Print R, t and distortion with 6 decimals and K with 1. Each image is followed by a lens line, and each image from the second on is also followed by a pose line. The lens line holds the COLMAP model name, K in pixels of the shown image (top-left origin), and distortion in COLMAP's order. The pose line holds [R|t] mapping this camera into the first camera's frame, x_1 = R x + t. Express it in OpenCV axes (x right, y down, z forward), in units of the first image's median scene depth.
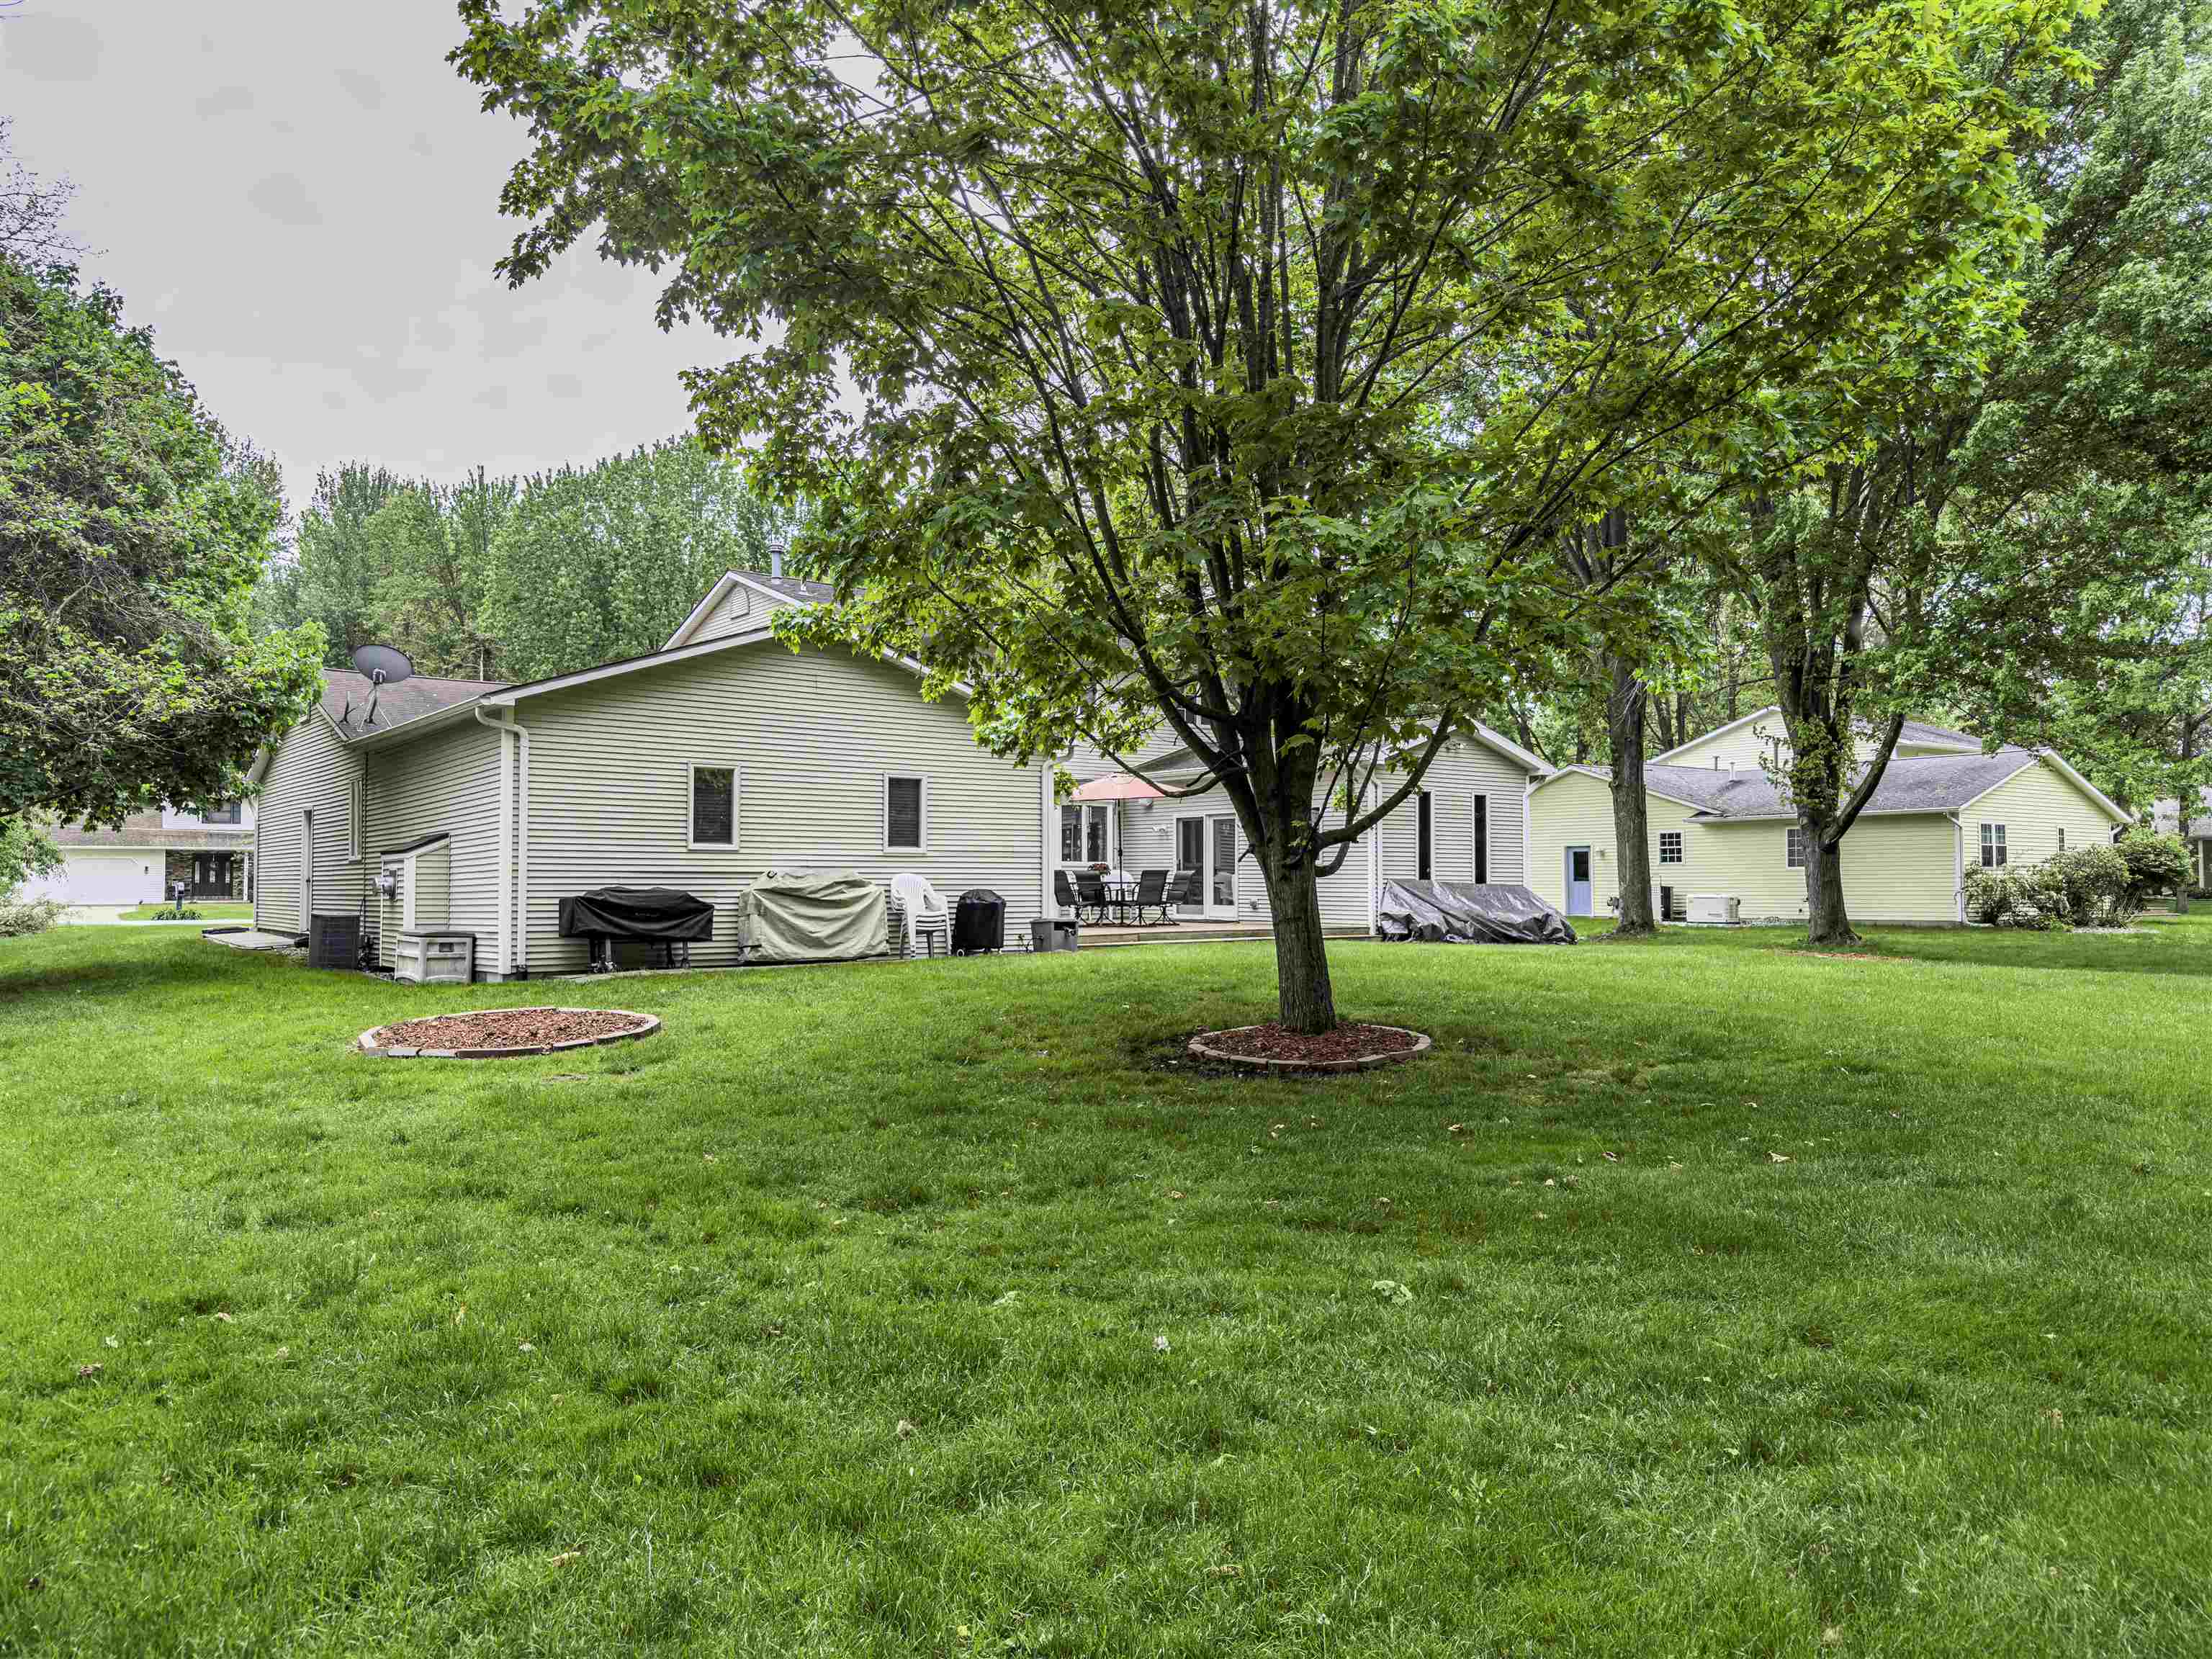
lens RADIAL K [[1515.2, 0, 1116.1], [0, 1515.2, 829.3], [0, 0, 1]] dist [0.098356, -0.138428]
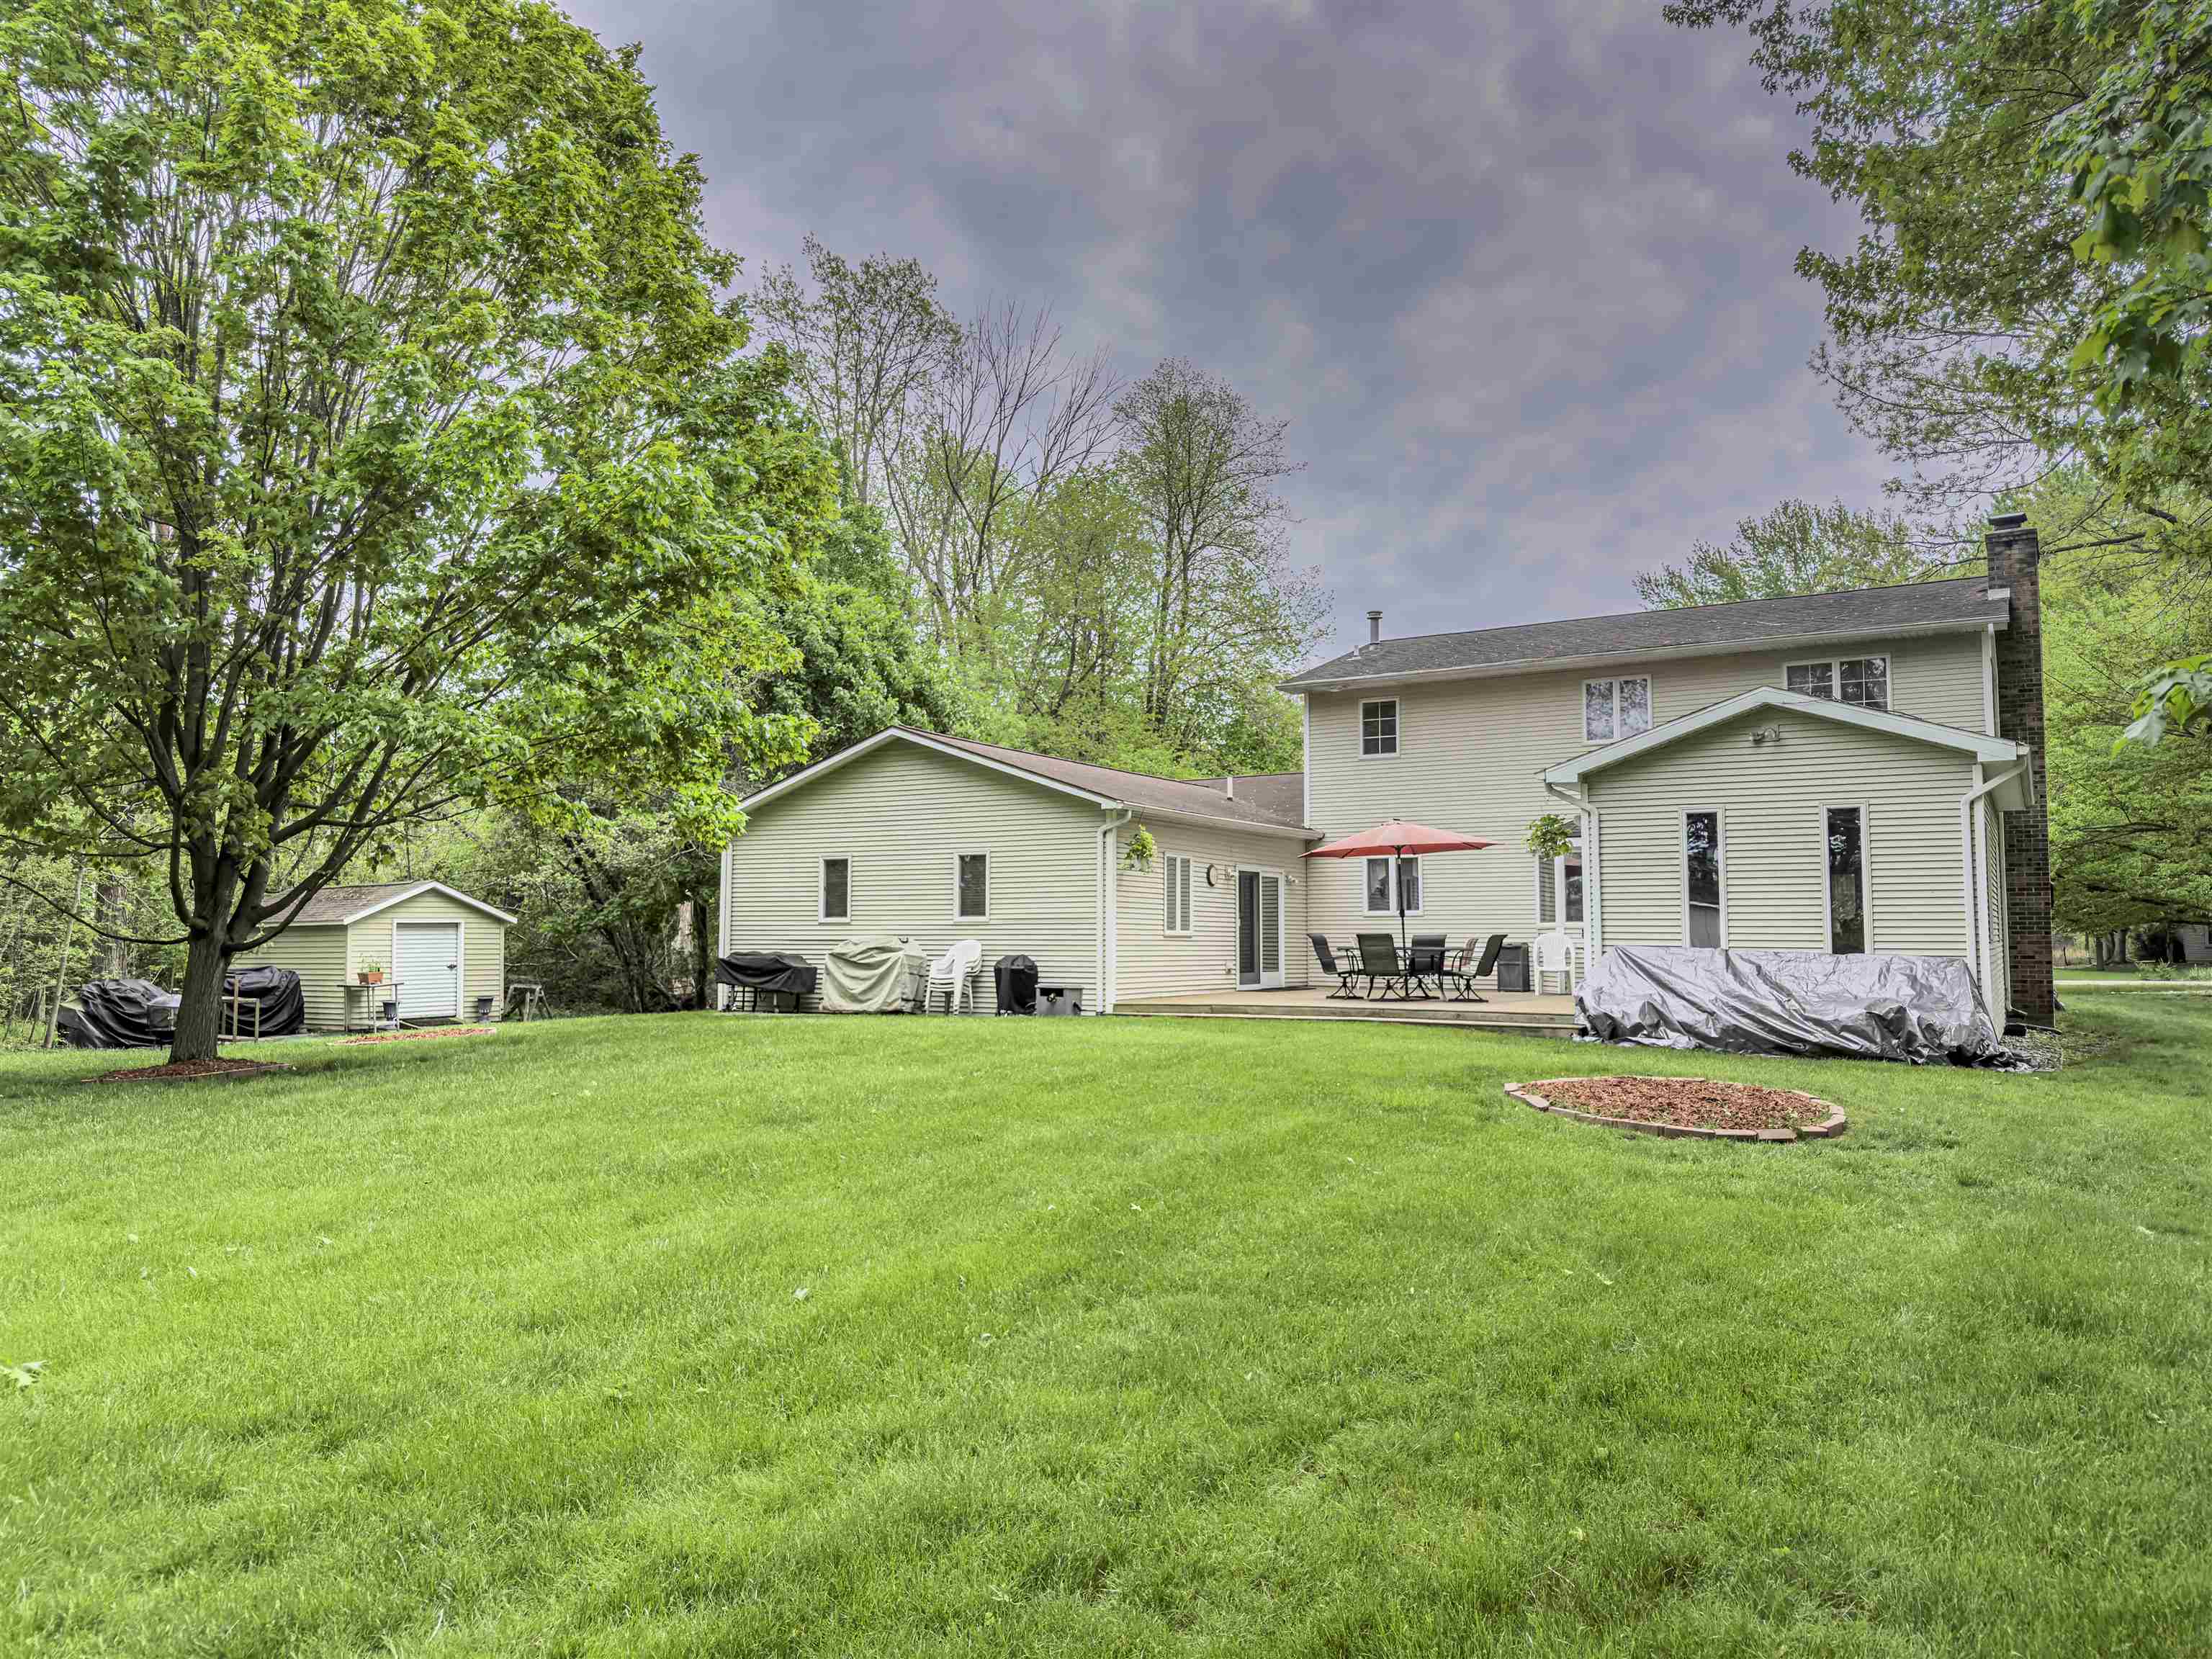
lens RADIAL K [[1515.2, 0, 1116.1], [0, 1515.2, 829.3], [0, 0, 1]] dist [0.098356, -0.138428]
pose [[0.379457, -0.075371, -0.922134, 0.936420], [0.027368, 0.997155, -0.070241, 0.029040], [0.924805, 0.001417, 0.380440, 0.679782]]
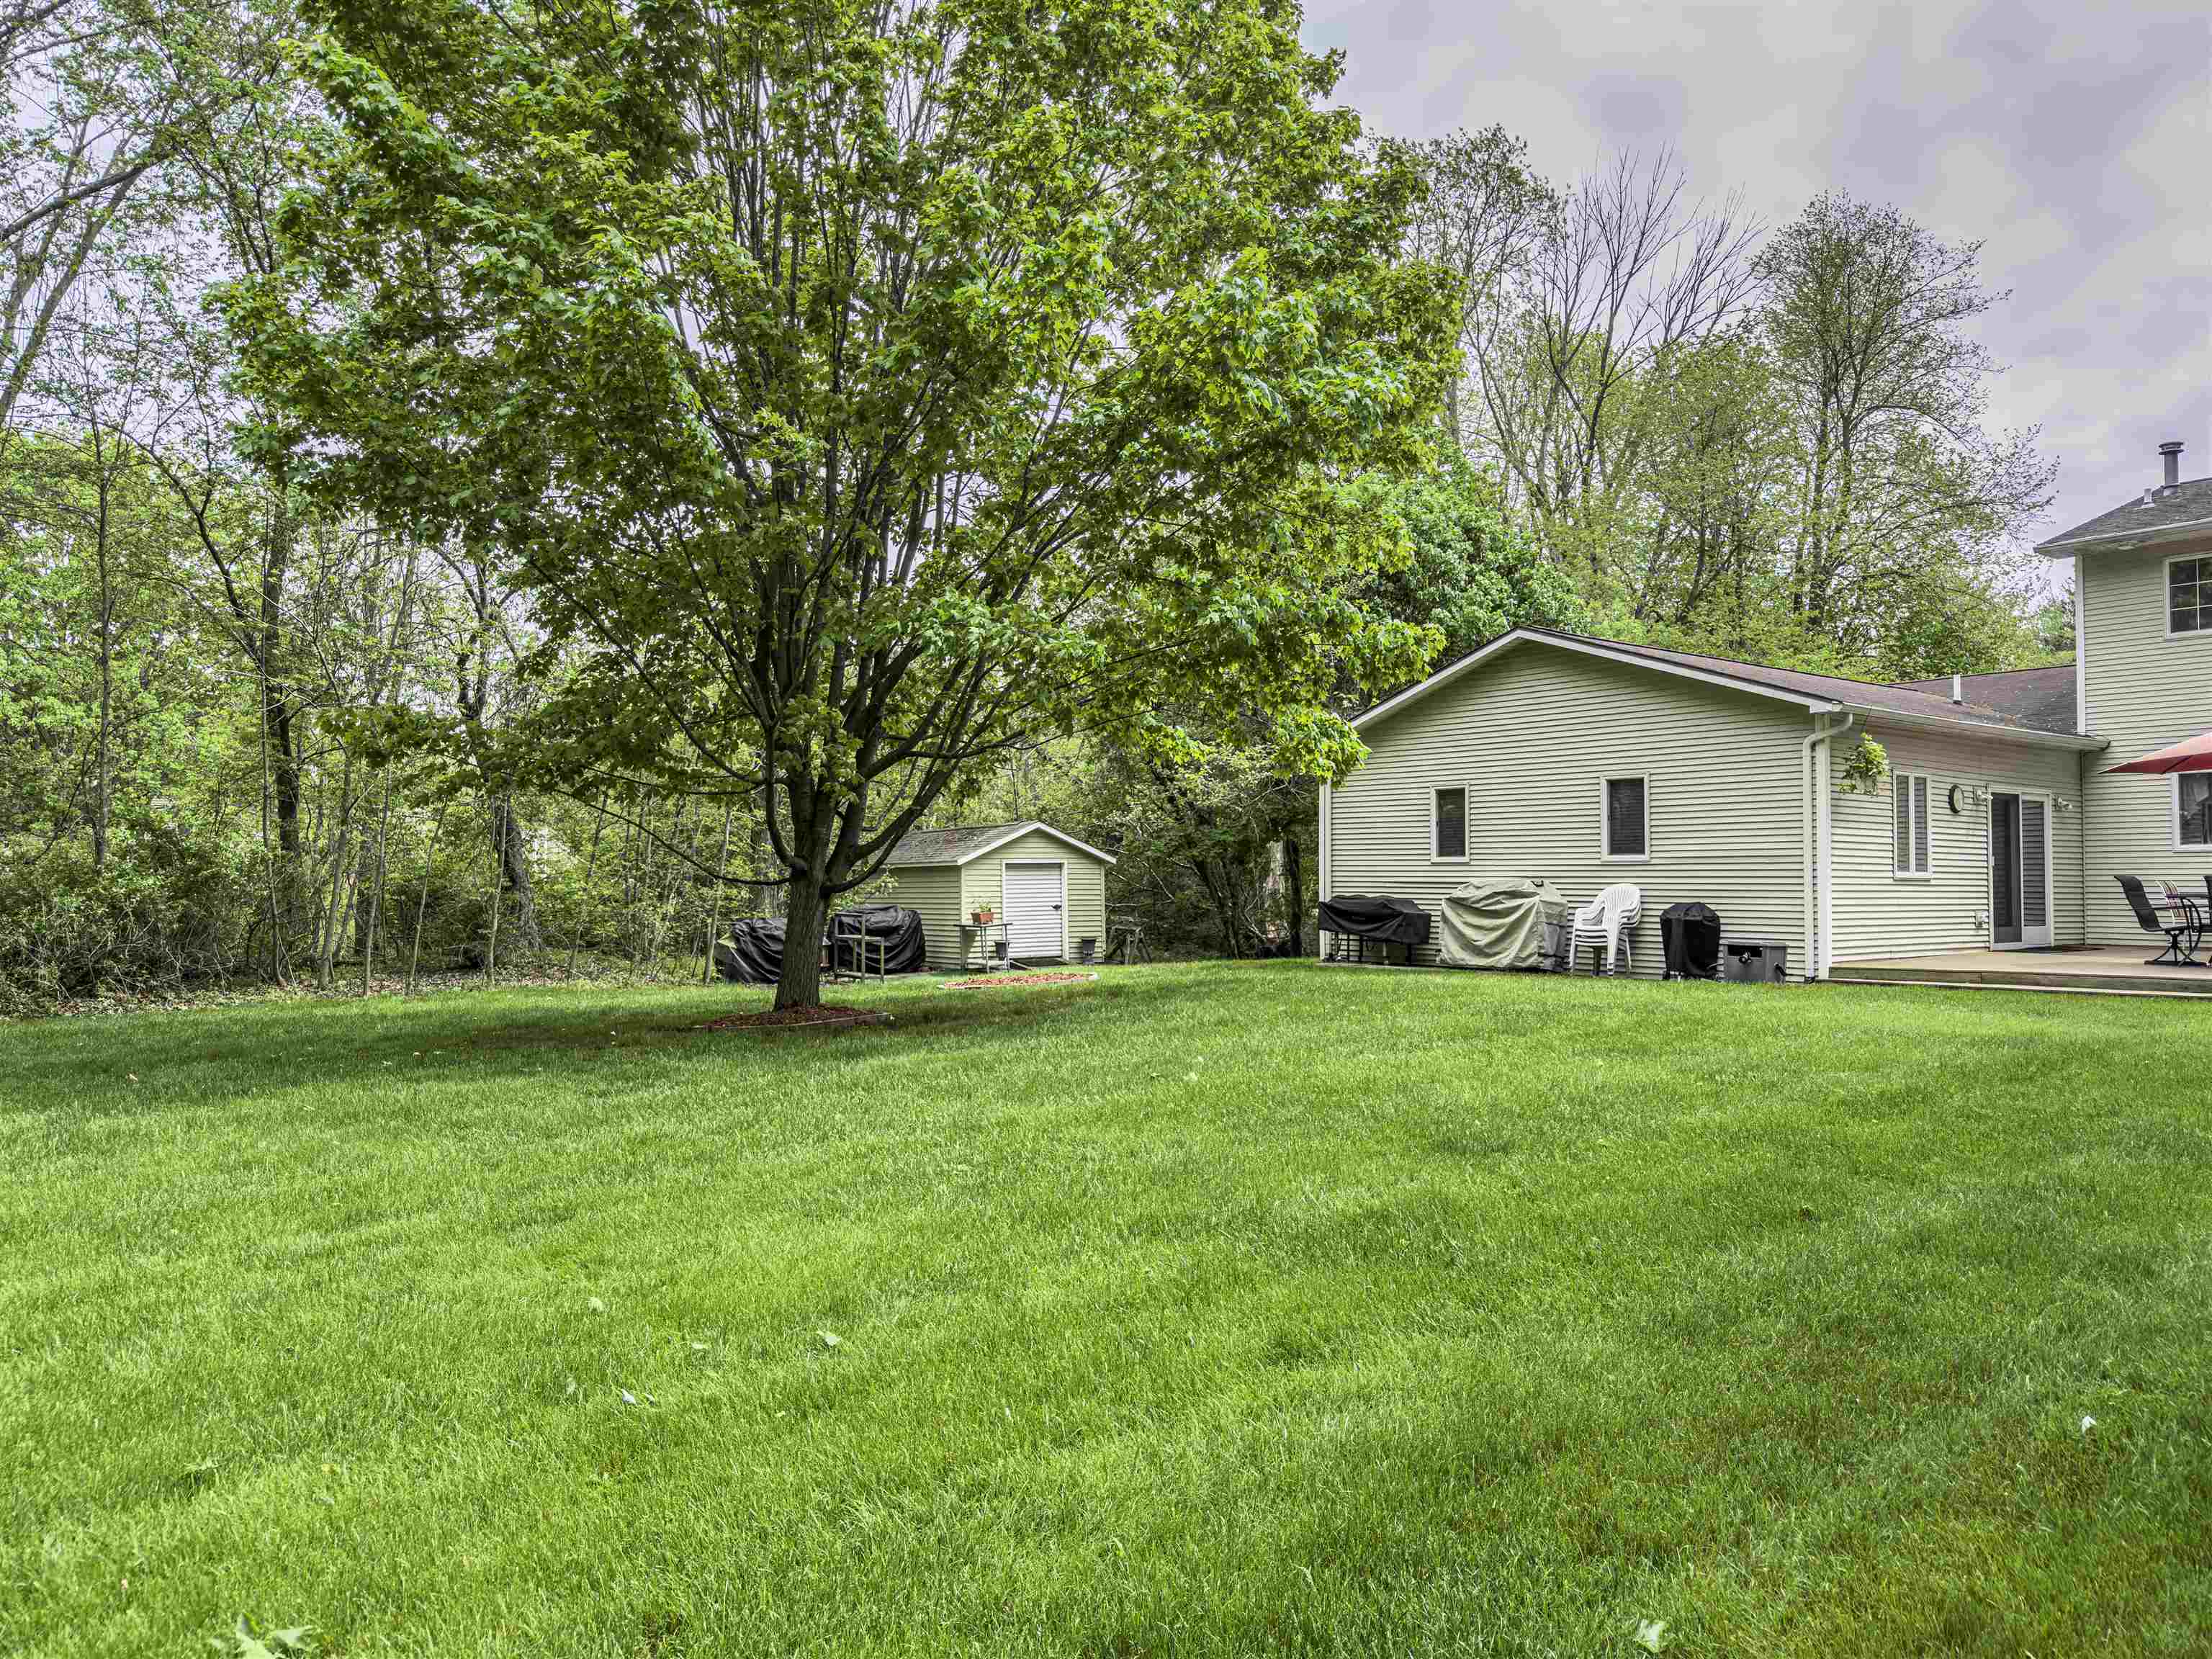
lens RADIAL K [[1507.8, 0, 1114.9], [0, 1507.8, 830.3], [0, 0, 1]] dist [0.128349, -0.215675]
pose [[0.013968, -0.042164, -0.999013, 0.771052], [0.025270, 0.998806, -0.041802, 0.027636], [0.999583, -0.024661, 0.015017, 0.687453]]
